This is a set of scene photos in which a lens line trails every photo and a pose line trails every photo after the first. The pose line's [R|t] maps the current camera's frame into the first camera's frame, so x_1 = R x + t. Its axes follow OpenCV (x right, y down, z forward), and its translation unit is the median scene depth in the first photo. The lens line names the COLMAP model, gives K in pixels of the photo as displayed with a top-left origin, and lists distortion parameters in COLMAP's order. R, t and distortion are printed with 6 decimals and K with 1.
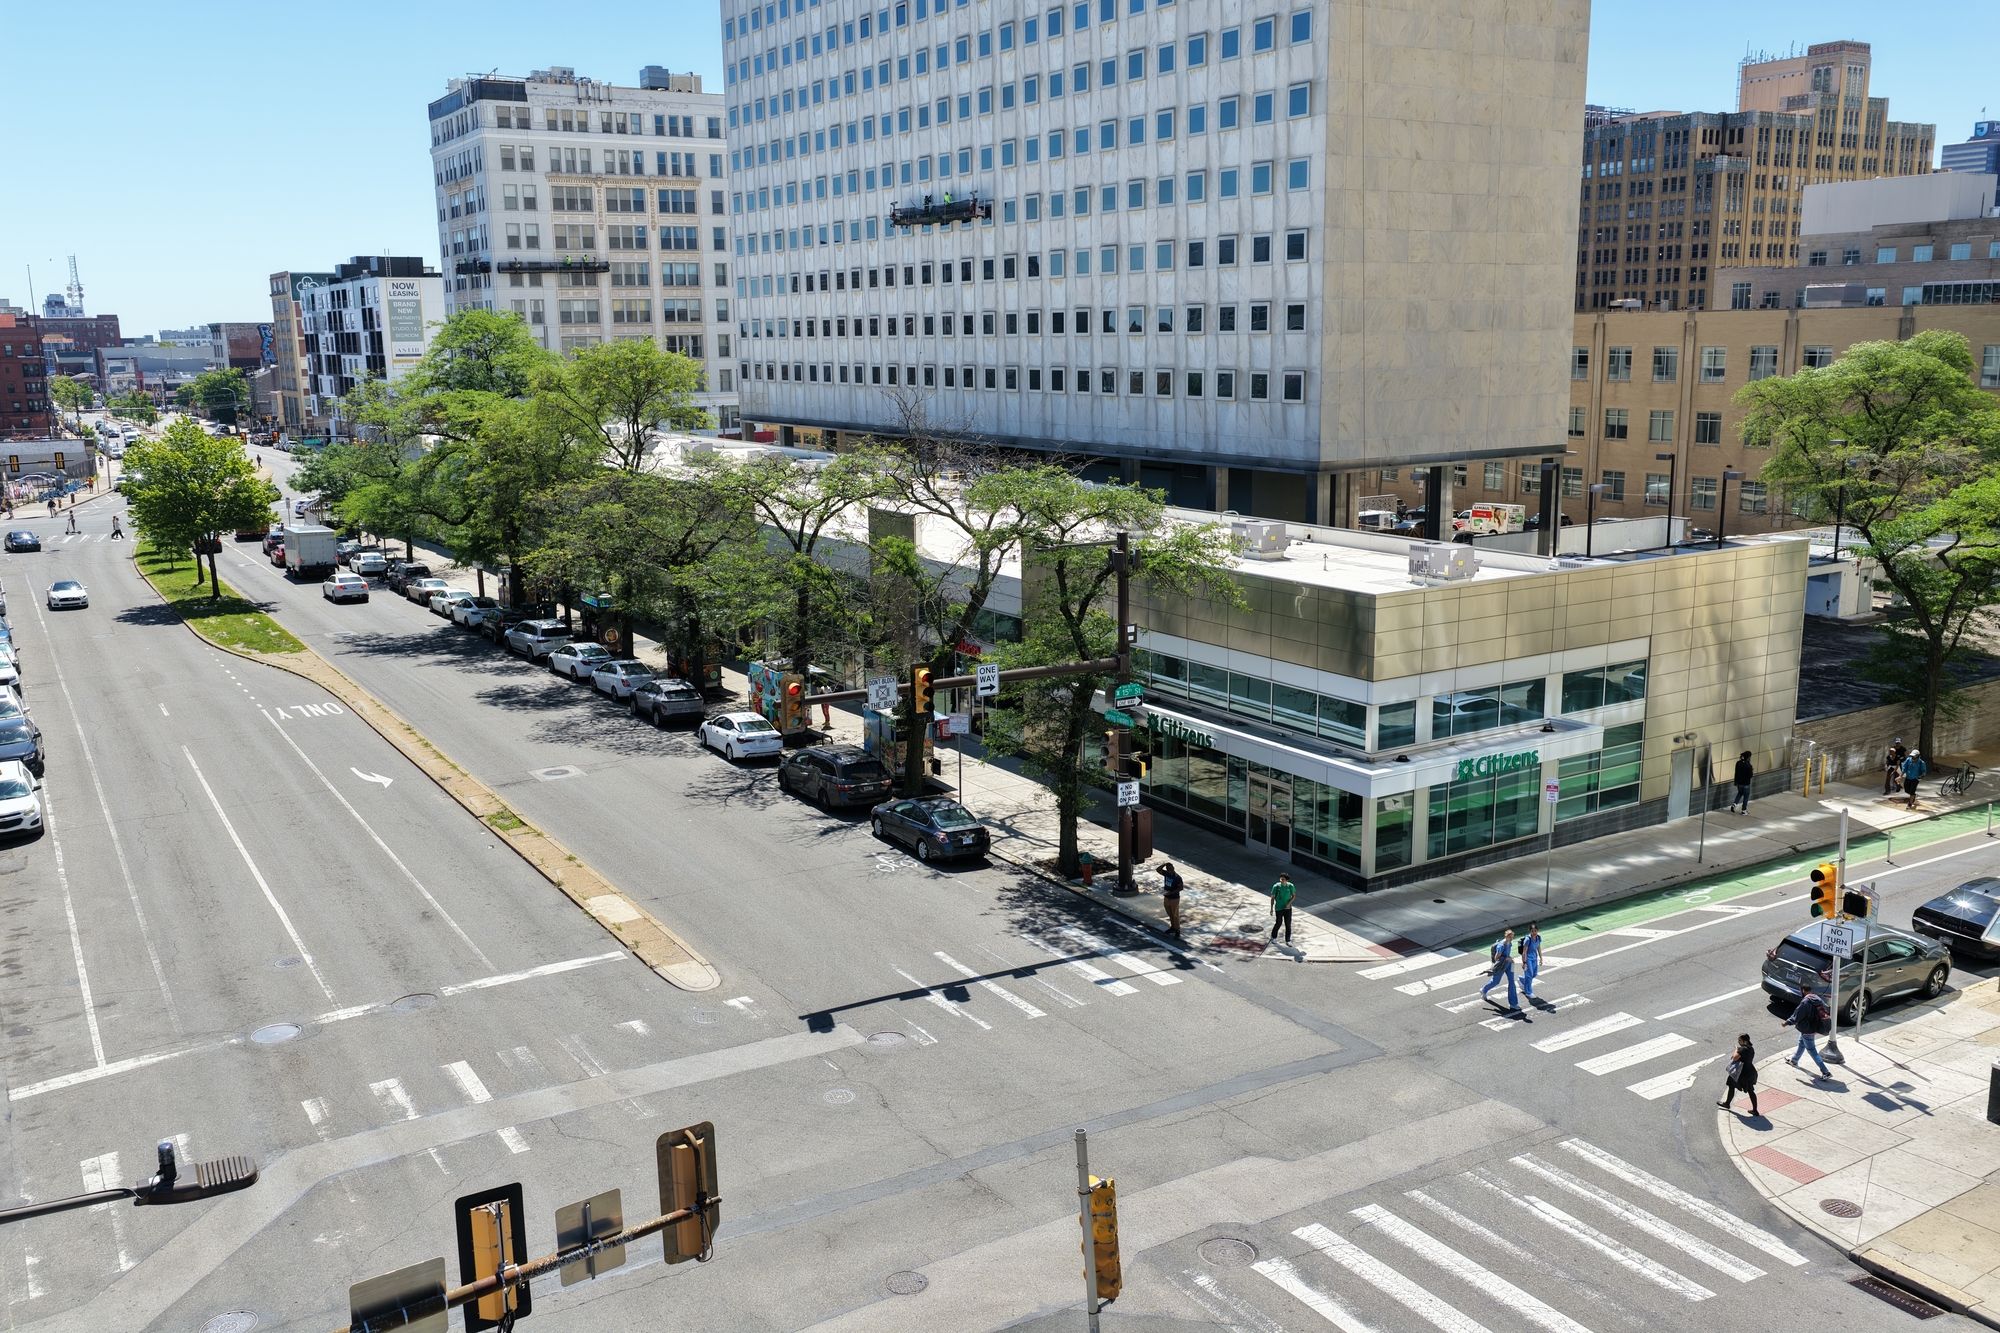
lens RADIAL K [[1650.9, 0, 1000.0], [0, 1650.9, 666.5], [0, 0, 1]] dist [-0.006100, 0.024580]
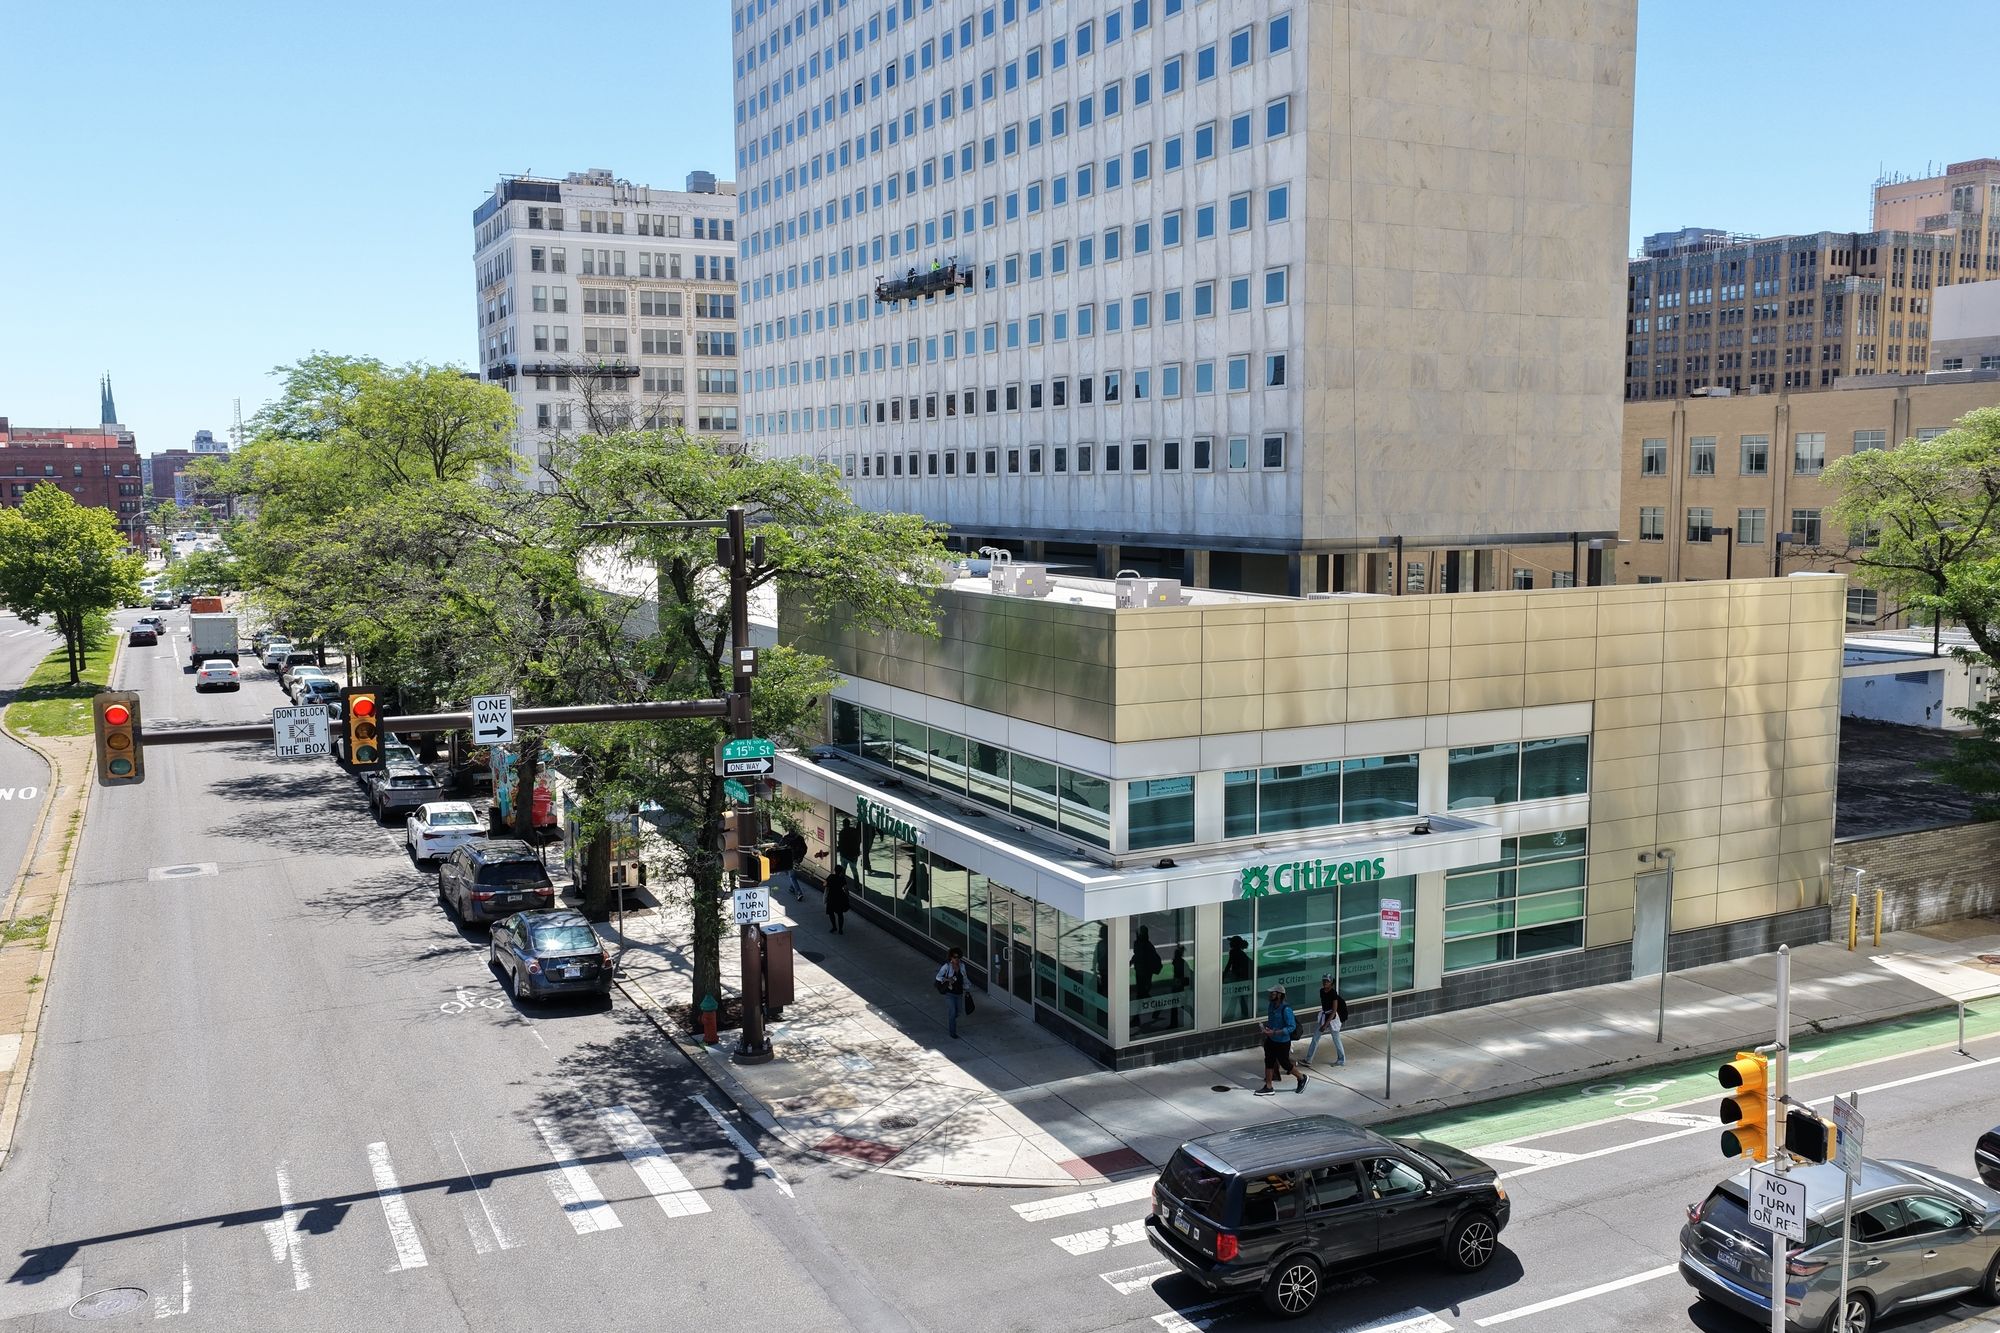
lens RADIAL K [[1650.9, 0, 1000.0], [0, 1650.9, 666.5], [0, 0, 1]] dist [-0.006100, 0.024580]
pose [[0.996600, 0.017269, -0.080568, 0.101065], [-0.024368, 0.995824, -0.087981, 0.016324], [0.078712, 0.089645, 0.992859, 0.149930]]
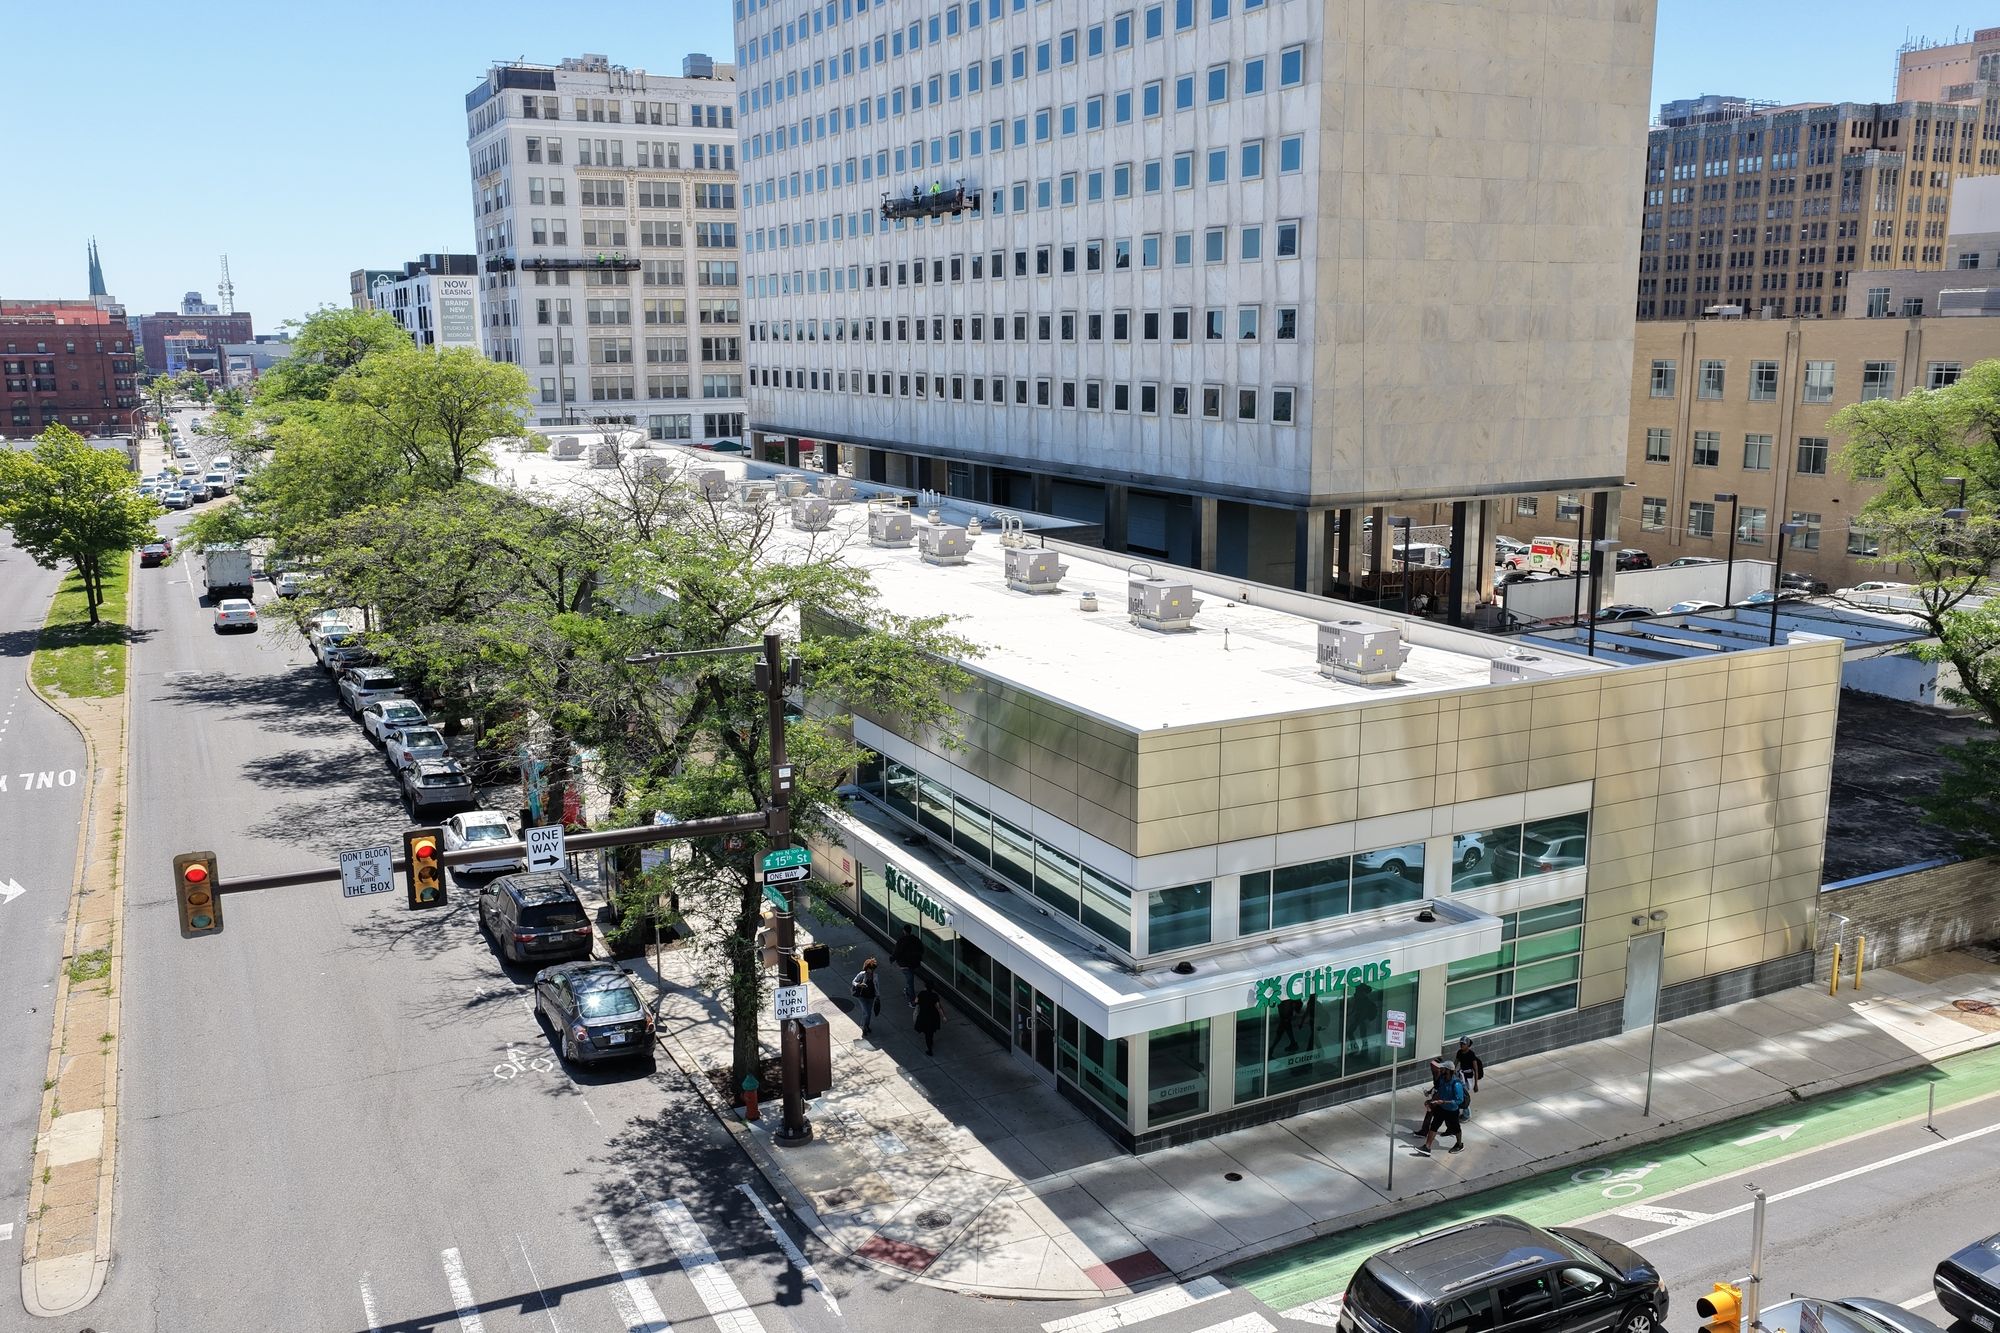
lens RADIAL K [[1650.9, 0, 1000.0], [0, 1650.9, 666.5], [0, 0, 1]] dist [-0.006100, 0.024580]
pose [[0.996607, 0.023559, -0.078858, 0.096247], [-0.023681, 0.999719, -0.000610, -0.029747], [0.078821, 0.002475, 0.996886, 0.135475]]
